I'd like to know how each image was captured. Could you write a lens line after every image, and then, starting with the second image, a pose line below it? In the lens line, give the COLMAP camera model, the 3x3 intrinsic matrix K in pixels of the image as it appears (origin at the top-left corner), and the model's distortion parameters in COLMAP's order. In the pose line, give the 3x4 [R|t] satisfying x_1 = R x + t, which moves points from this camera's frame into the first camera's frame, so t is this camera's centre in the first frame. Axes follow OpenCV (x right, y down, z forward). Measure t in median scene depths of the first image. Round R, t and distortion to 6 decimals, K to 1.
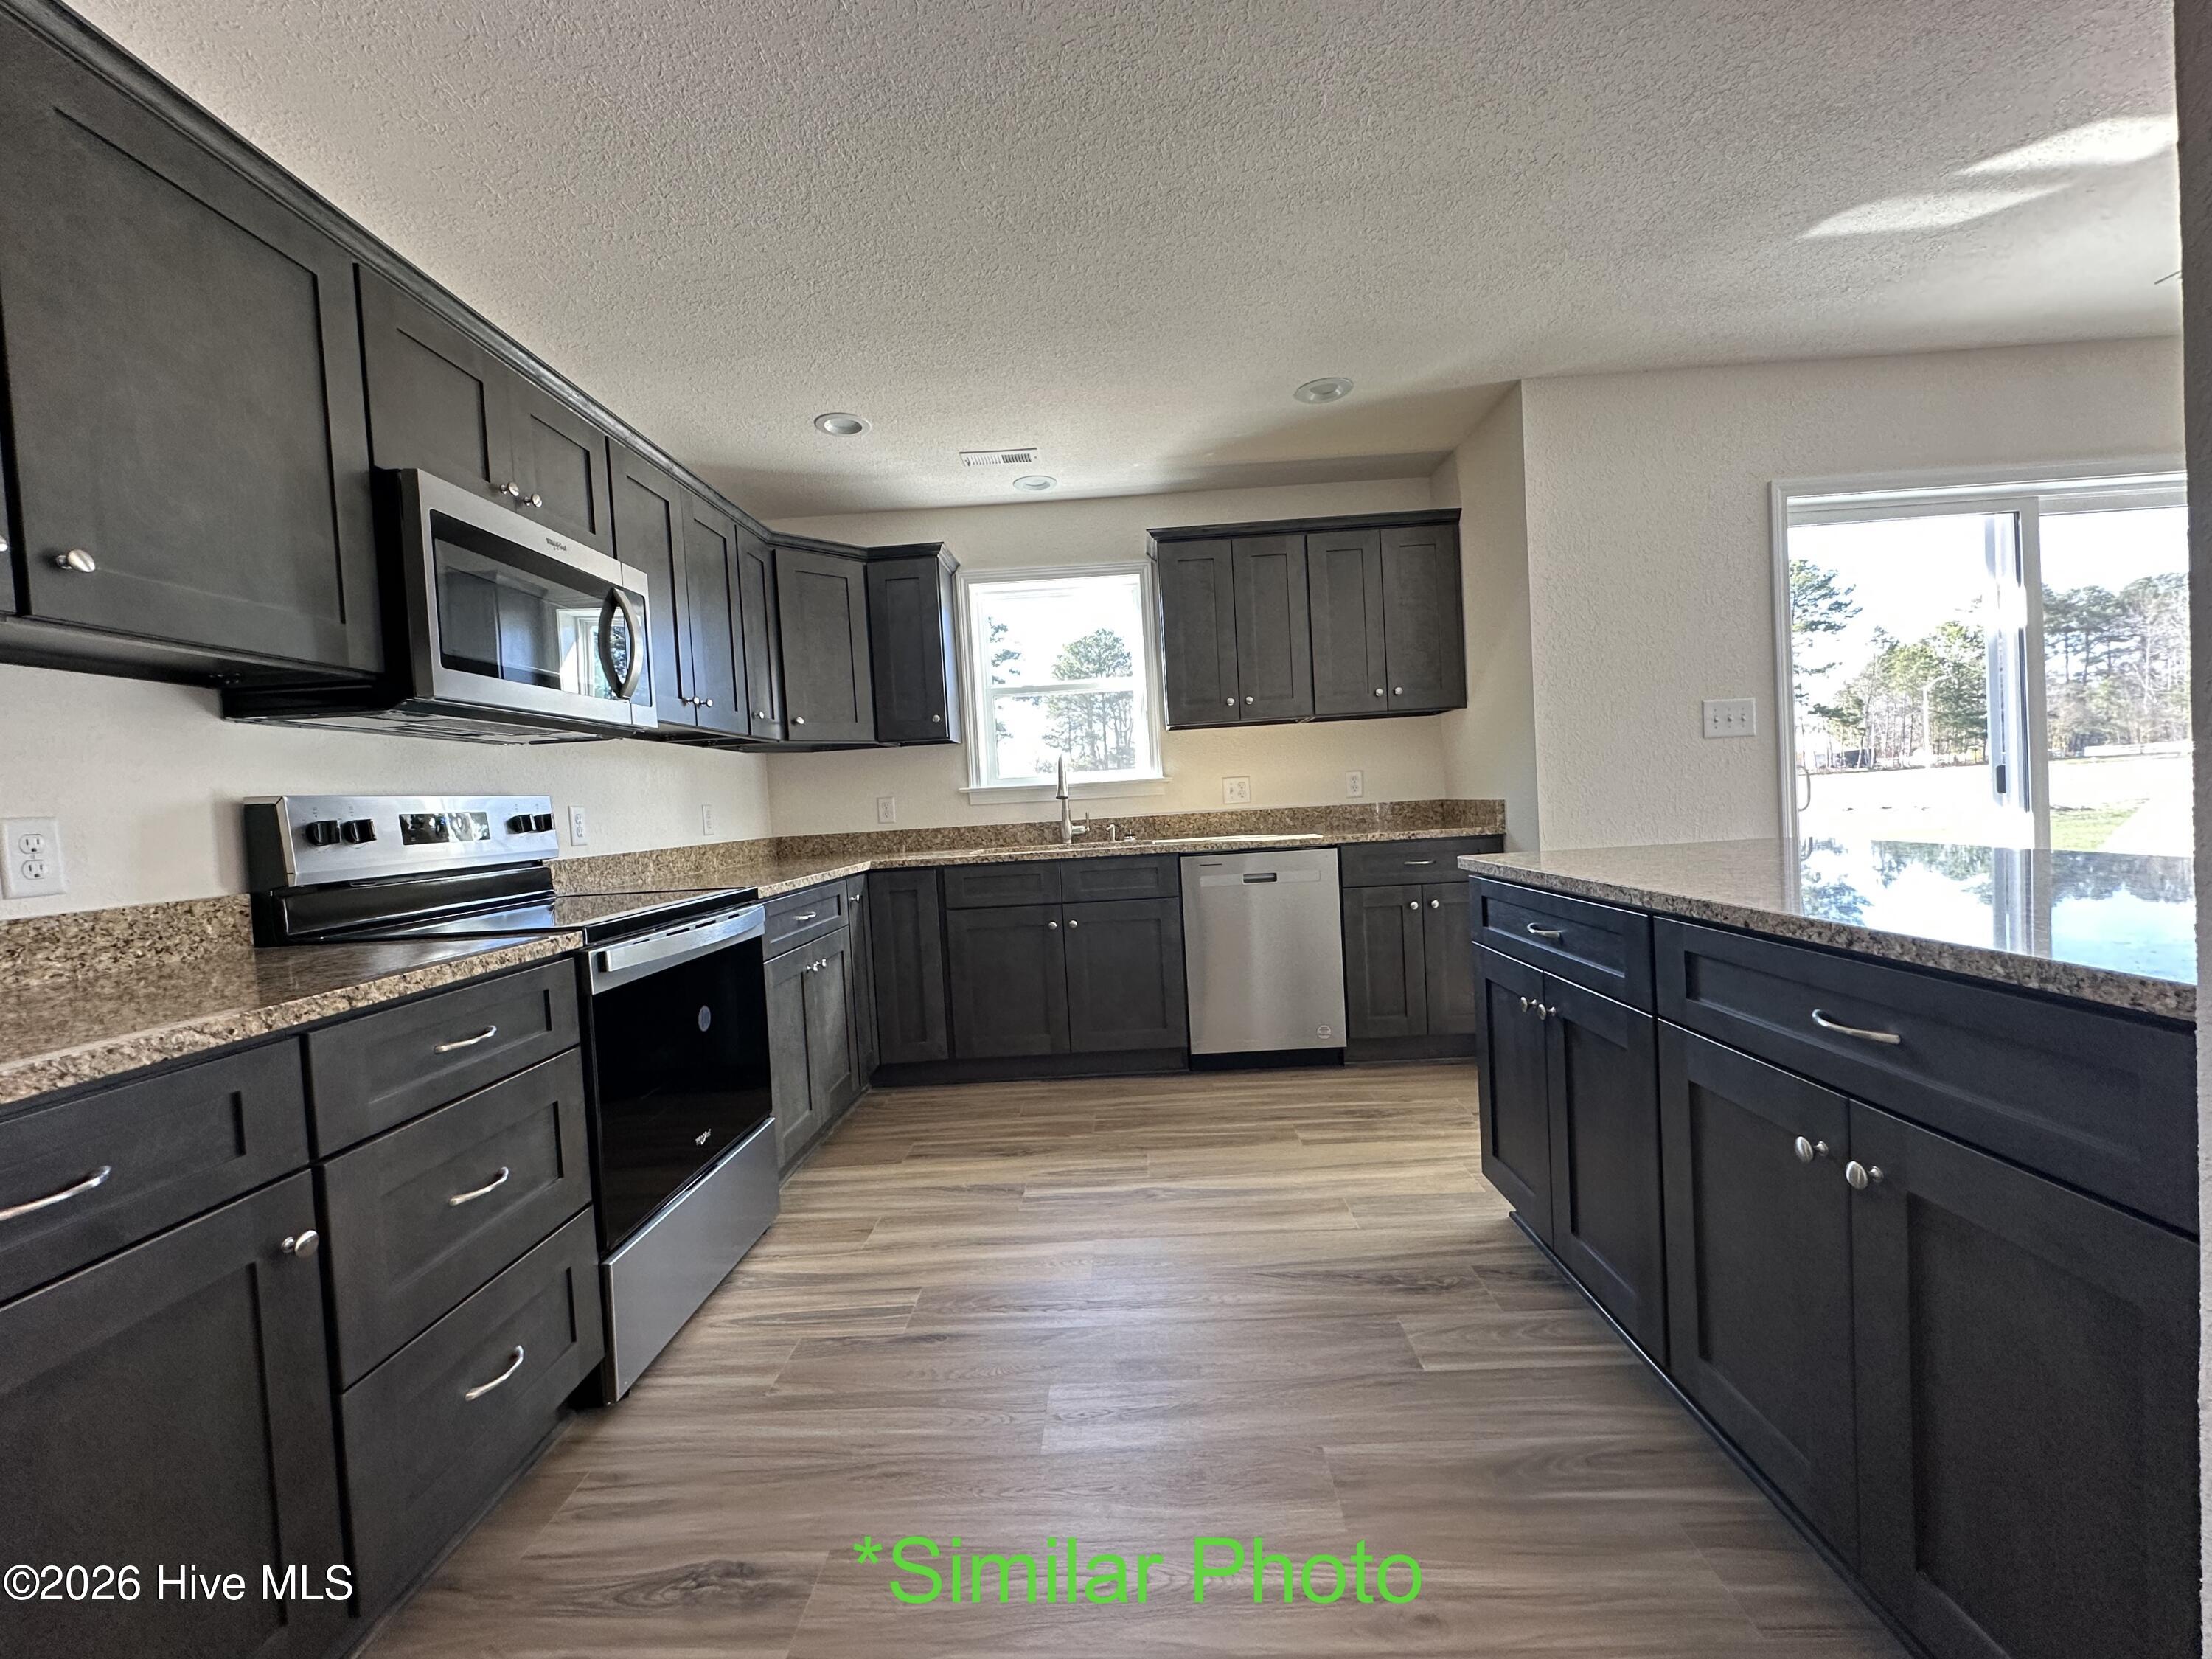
lens RADIAL K [[884.9, 0, 1108.0], [0, 884.9, 829.5], [0, 0, 1]] dist [-0.001364, 0.000975]
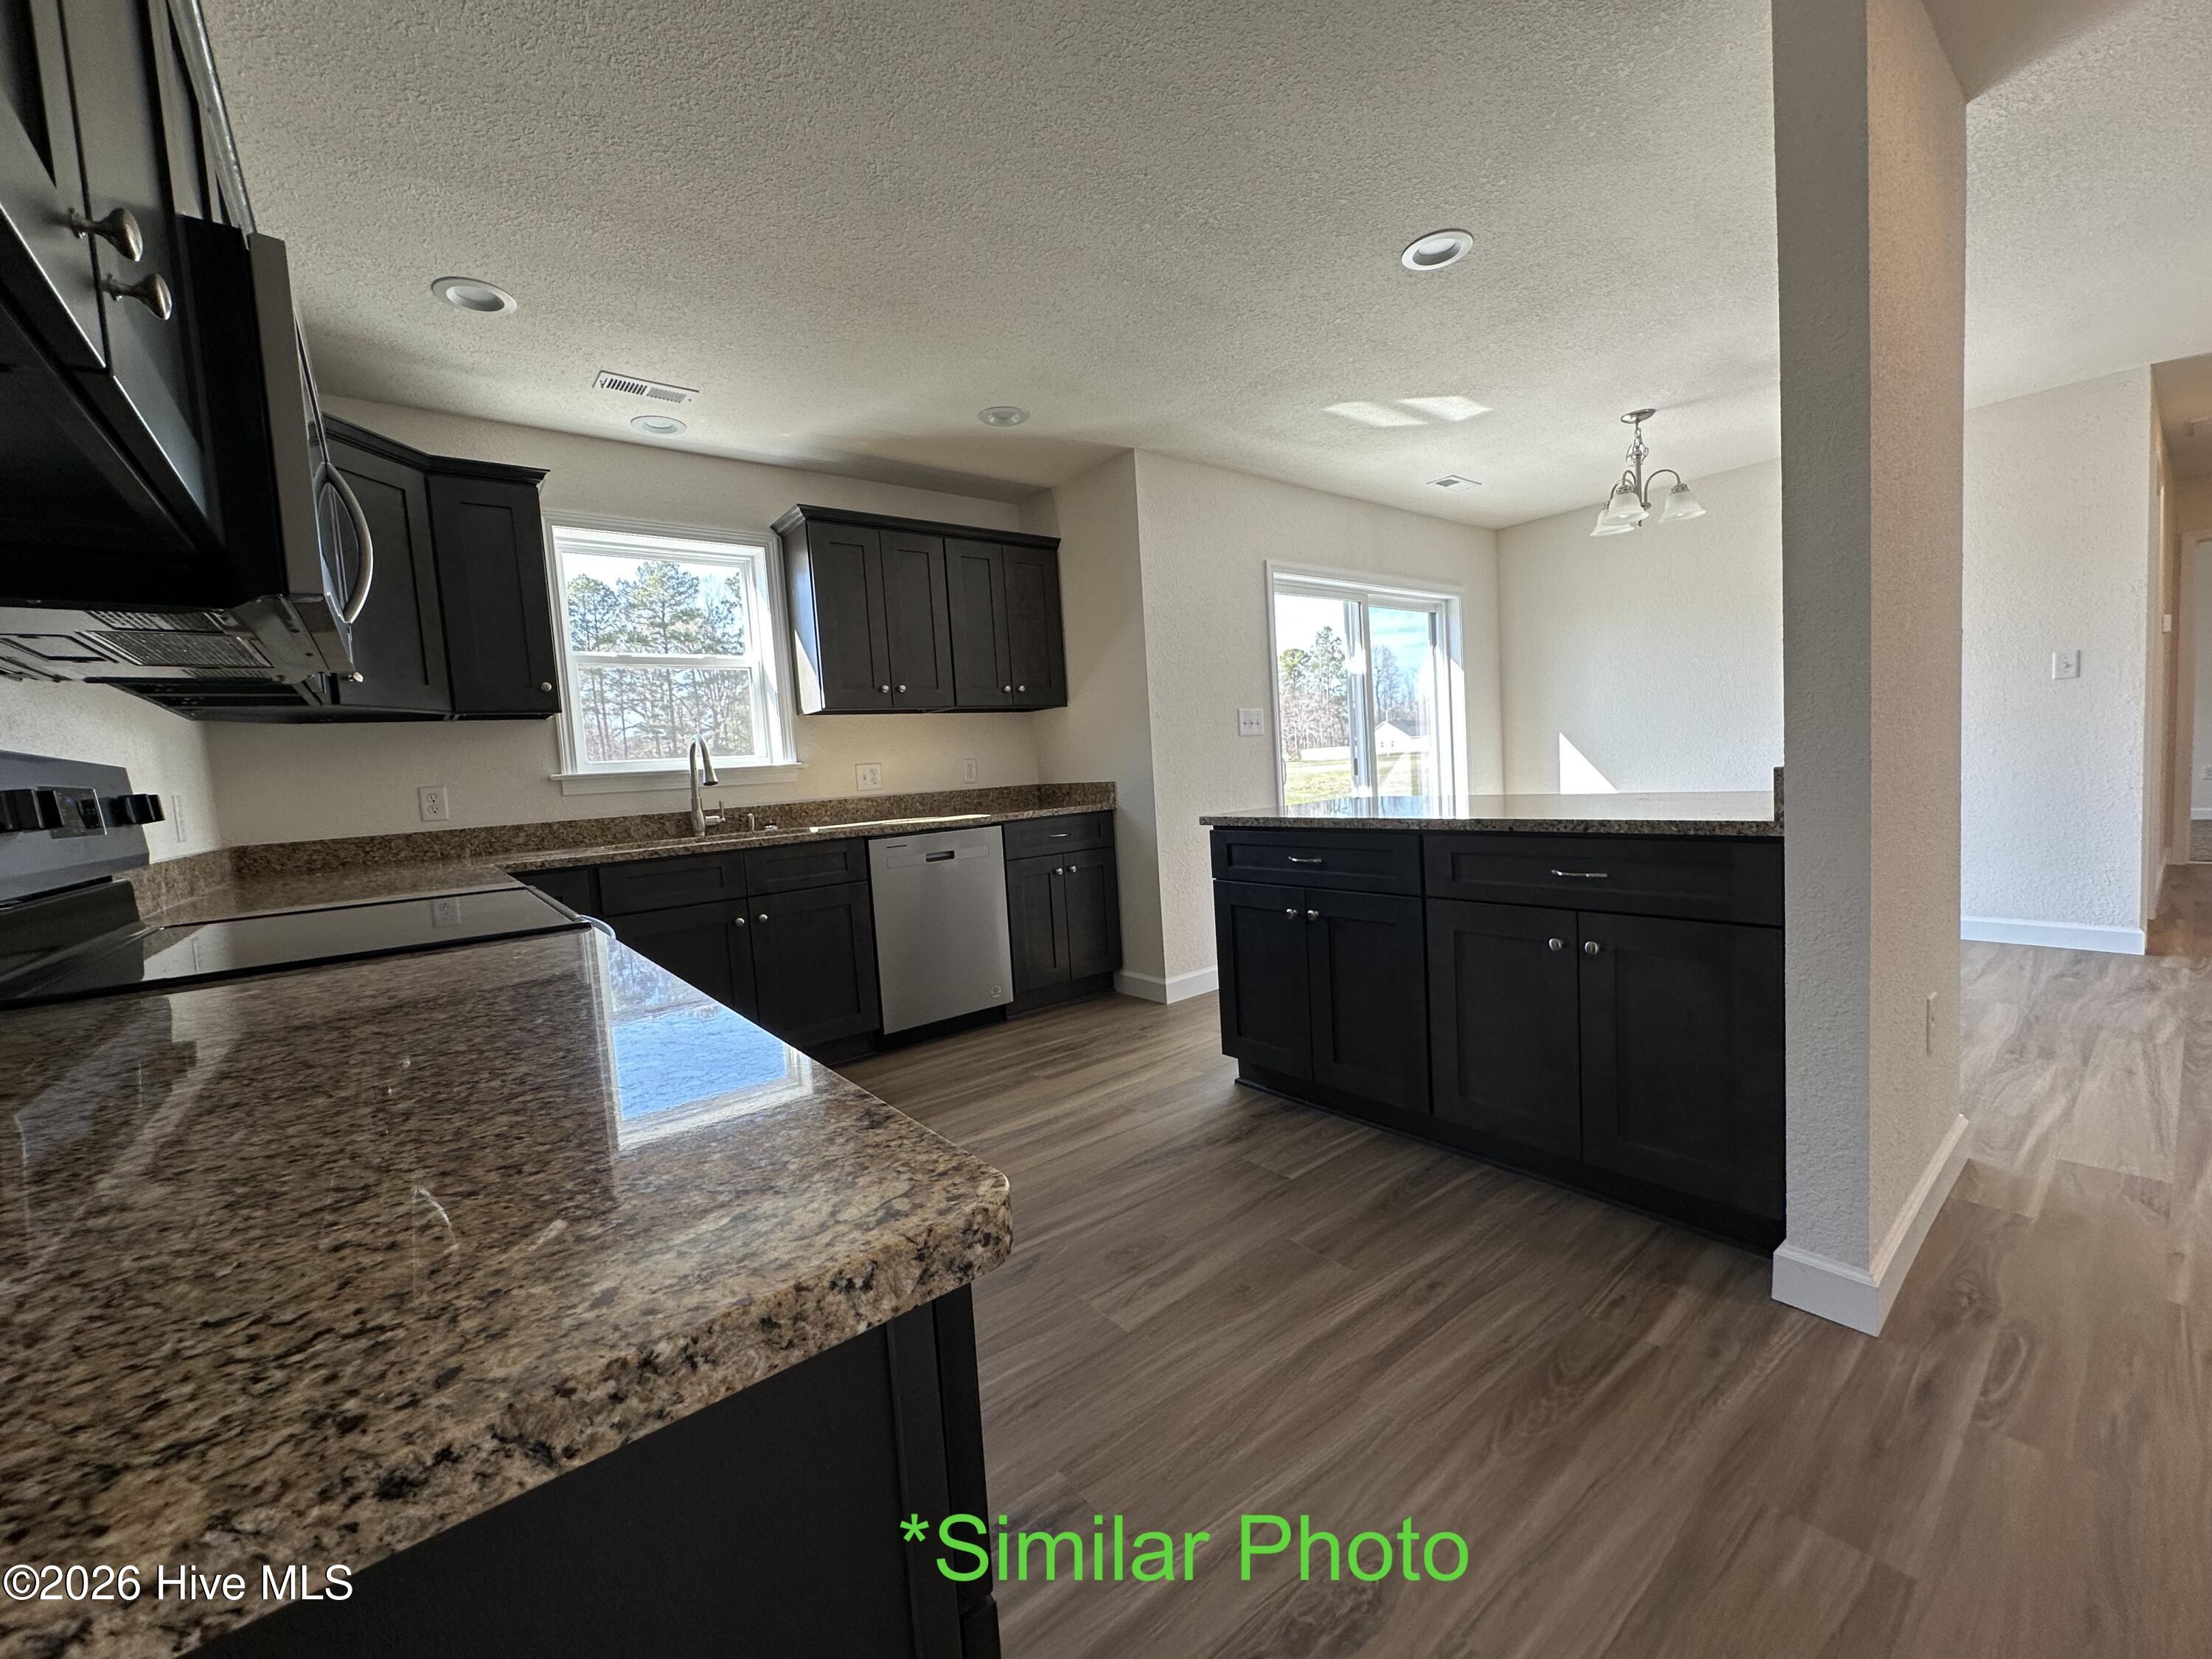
lens RADIAL K [[884.9, 0, 1107.9], [0, 884.9, 829.4], [0, 0, 1]] dist [-0.001364, 0.000975]
pose [[0.762531, -0.039132, 0.645768, -0.356304], [0.041663, 0.999067, 0.011345, 0.018596], [-0.645609, 0.018254, 0.763450, 0.057927]]
